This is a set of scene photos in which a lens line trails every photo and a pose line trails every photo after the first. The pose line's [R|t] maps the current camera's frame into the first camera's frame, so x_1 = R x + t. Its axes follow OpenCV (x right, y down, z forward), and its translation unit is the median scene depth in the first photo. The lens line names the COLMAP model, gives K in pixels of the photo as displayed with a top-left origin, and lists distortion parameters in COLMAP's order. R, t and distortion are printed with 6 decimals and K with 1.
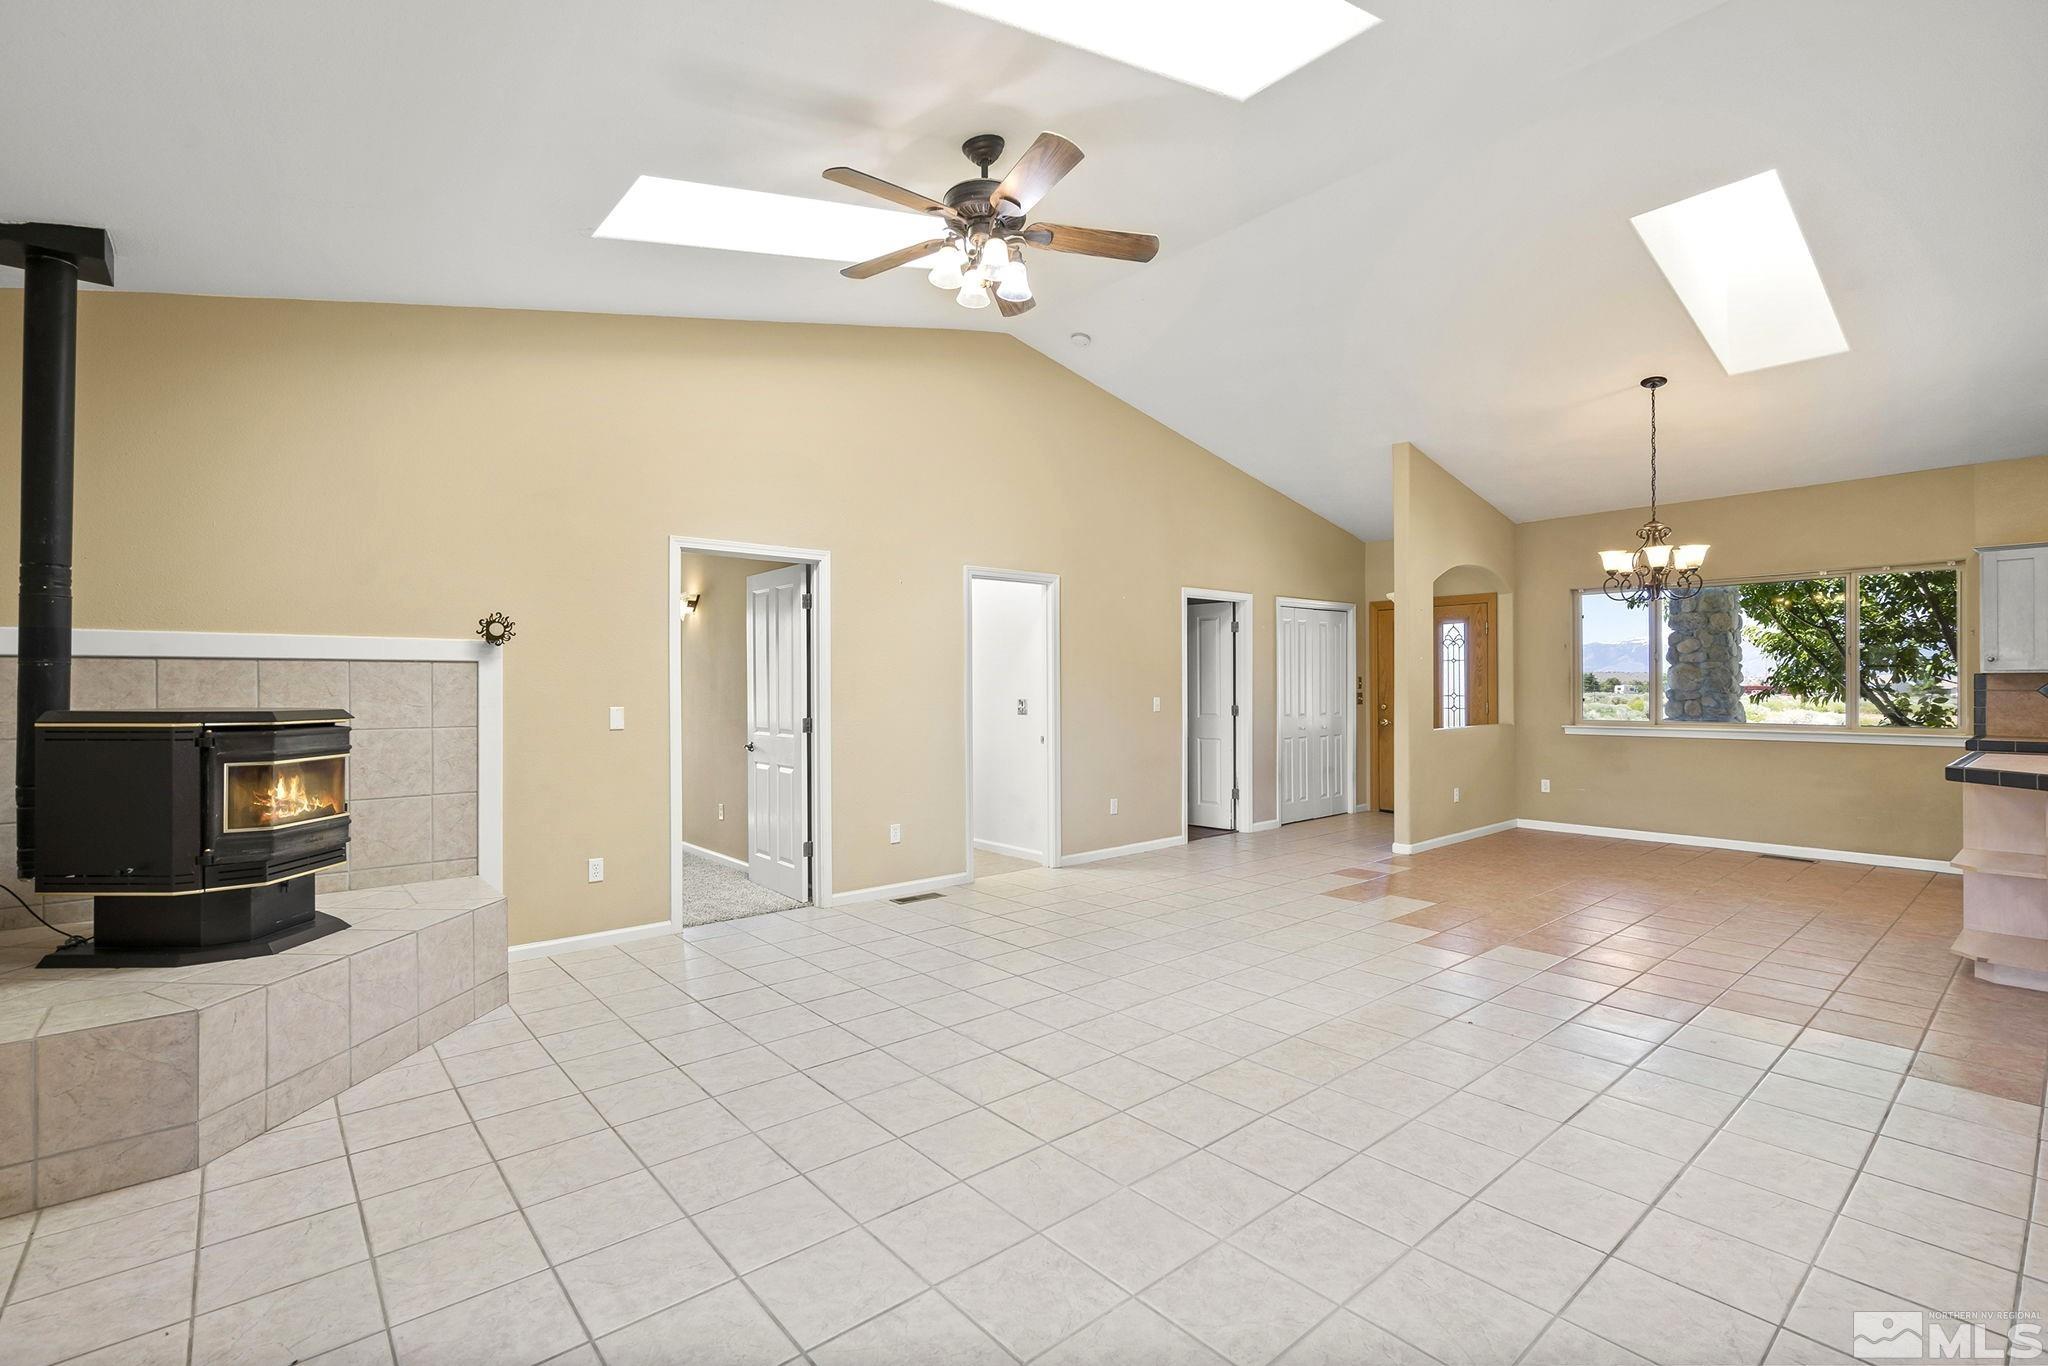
lens RADIAL K [[924.9, 0, 1023.0], [0, 924.9, 685.0], [0, 0, 1]] dist [-0.003924, -0.000476]
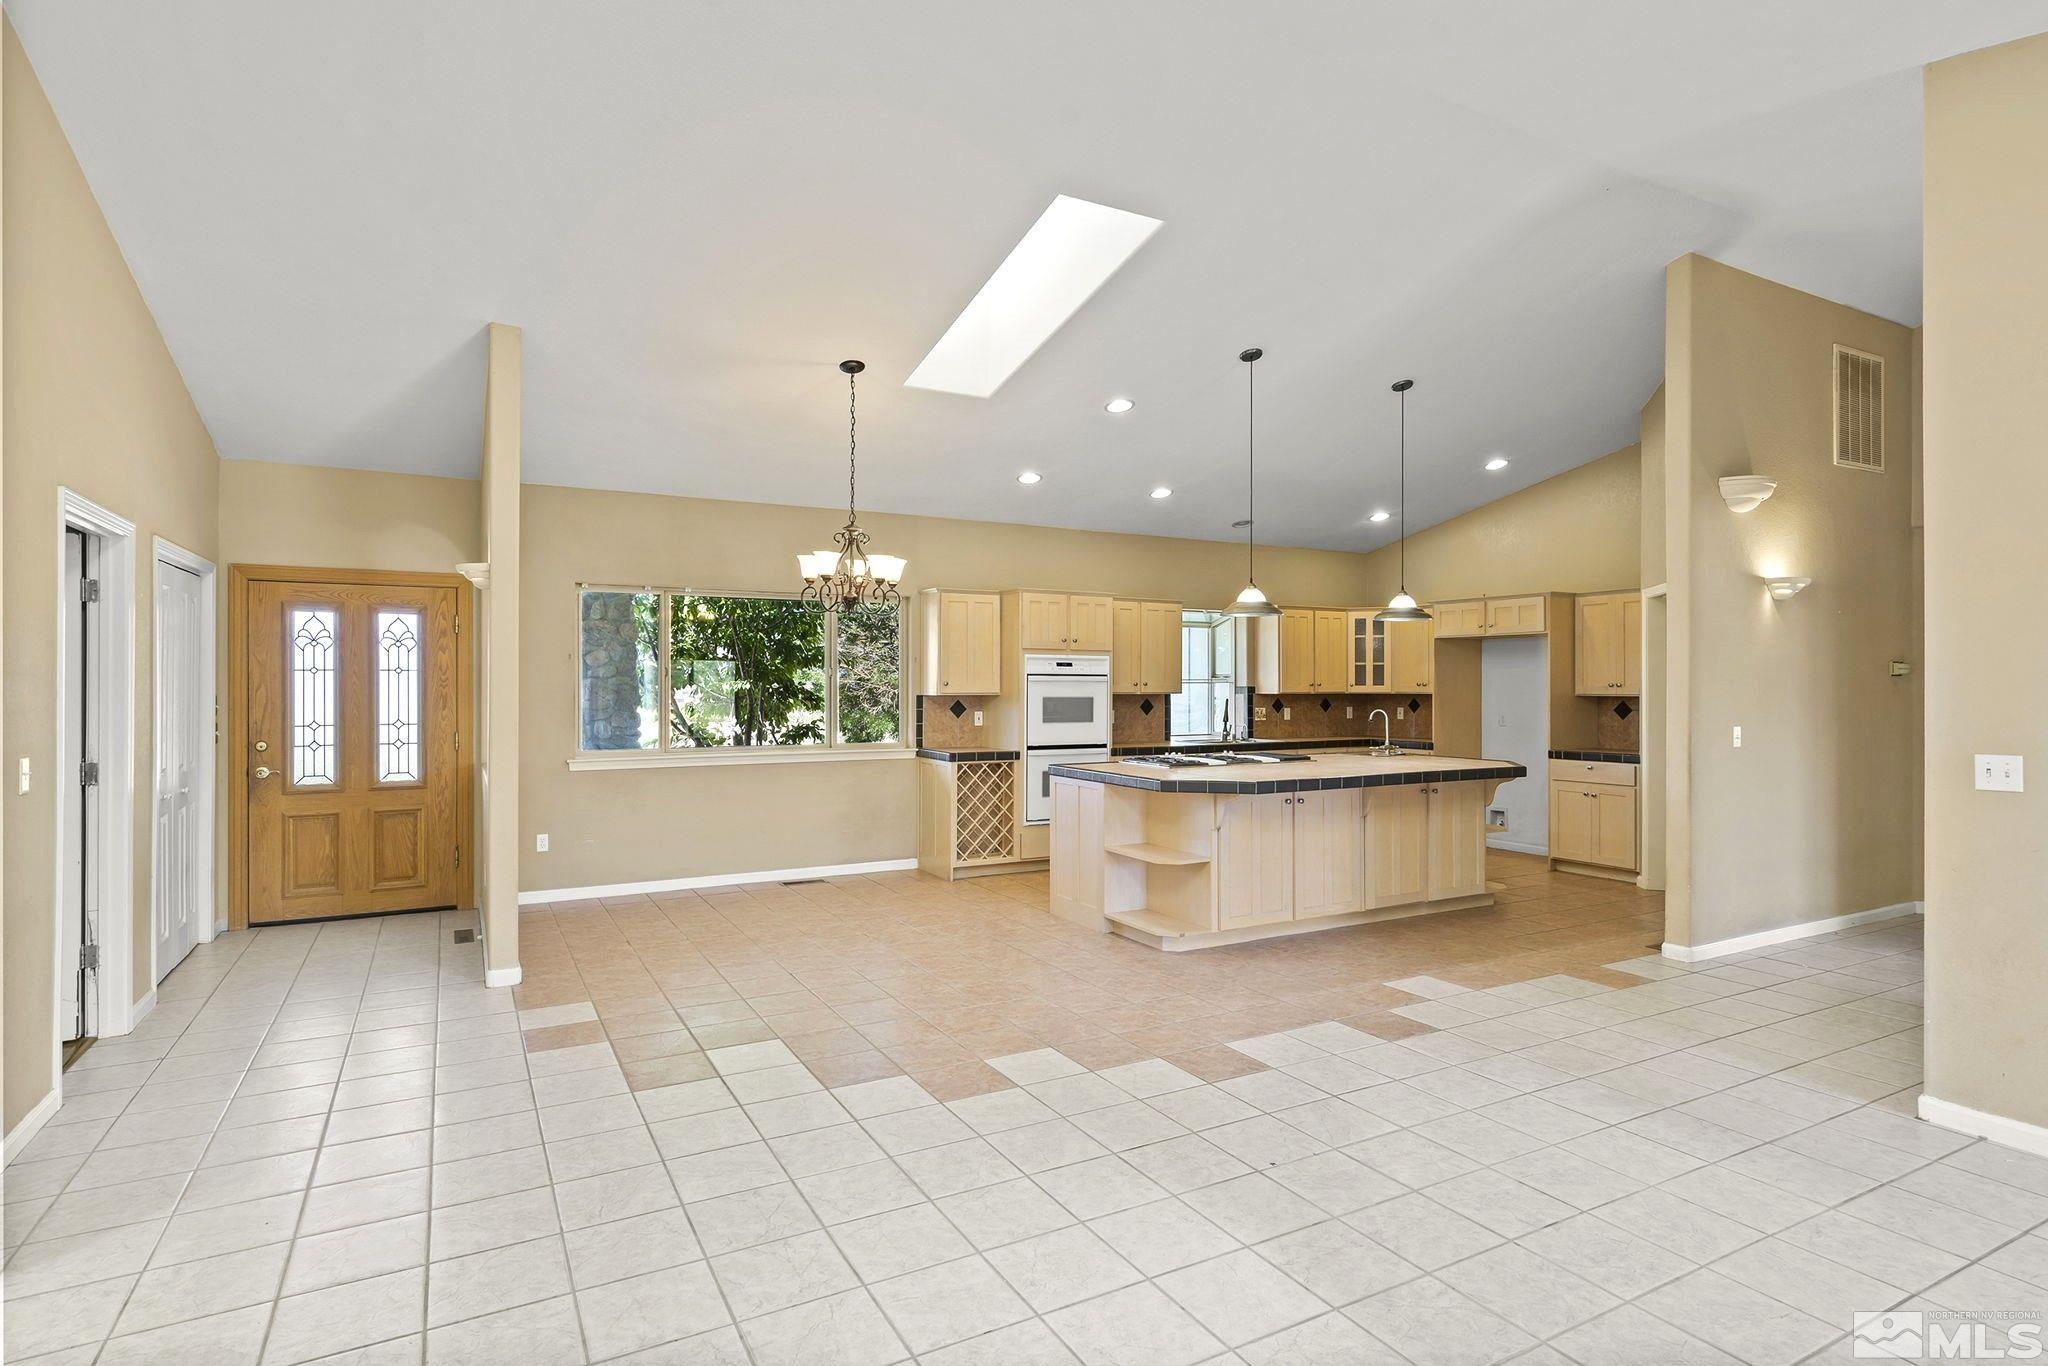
lens RADIAL K [[1059.0, 0, 1023.2], [0, 1059.0, 684.9], [0, 0, 1]] dist [-0.000980, 0.000313]
pose [[0.213679, 0.004155, 0.976895, -0.175170], [-0.000554, 0.999991, -0.004132, -0.013609], [-0.976904, 0.000341, 0.213680, 0.412933]]
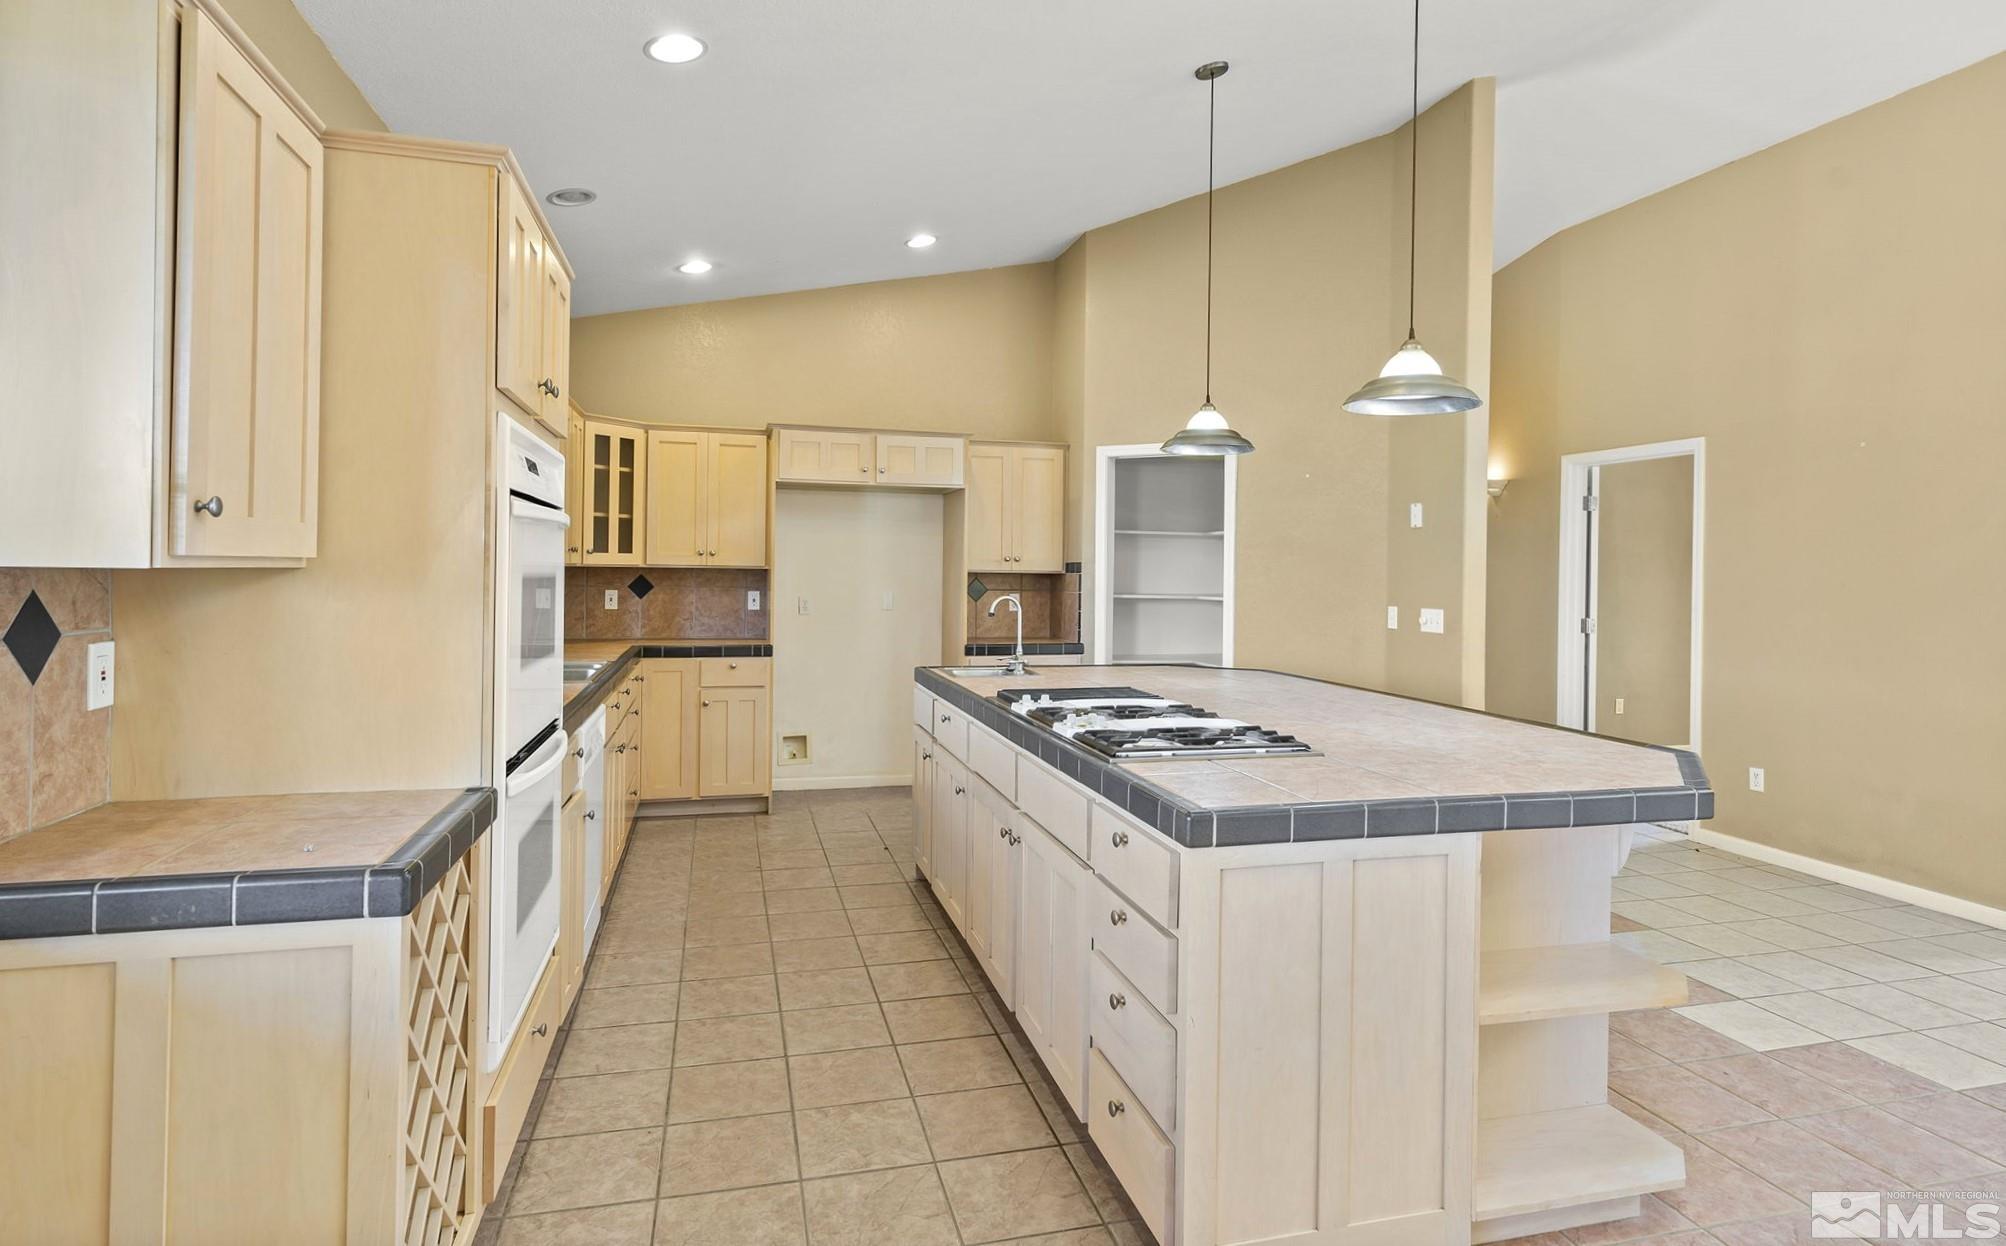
lens RADIAL K [[1044.3, 0, 999.7], [0, 1044.3, 569.2], [0, 0, 1]] dist [0.000269, -0.000902]
pose [[-0.899101, -0.007510, 0.437676, 0.519243], [-0.009220, 0.999956, -0.001781, -0.008946], [-0.437643, -0.005636, -0.899131, 0.771246]]
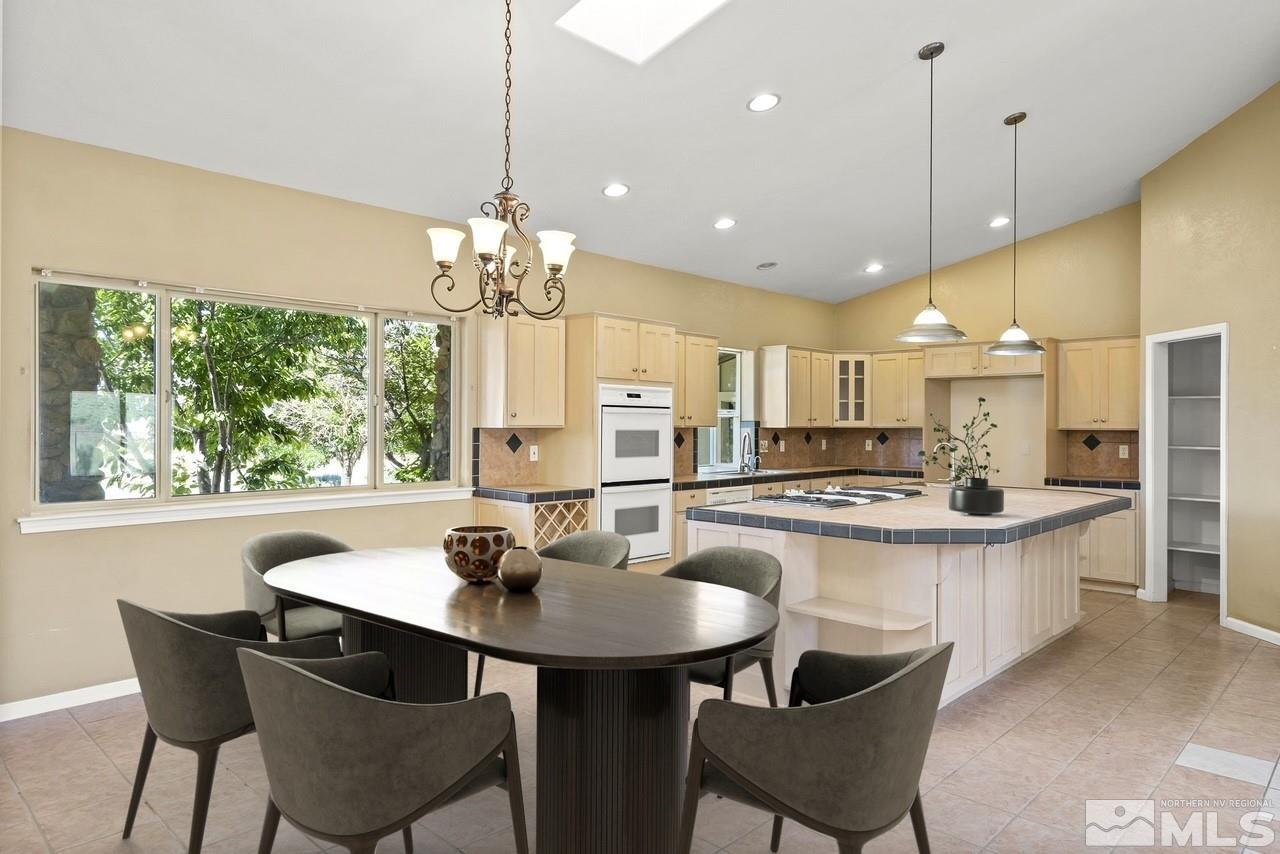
lens RADIAL K [[793.7, 0, 640.2], [0, 793.7, 422.6], [0, 0, 1]] dist [0.007717, 0.003953]
pose [[-0.087794, 0.004520, 0.996128, 0.085290], [-0.003271, 0.999983, -0.004825, -0.009735], [-0.996133, -0.003682, -0.087777, 0.631311]]
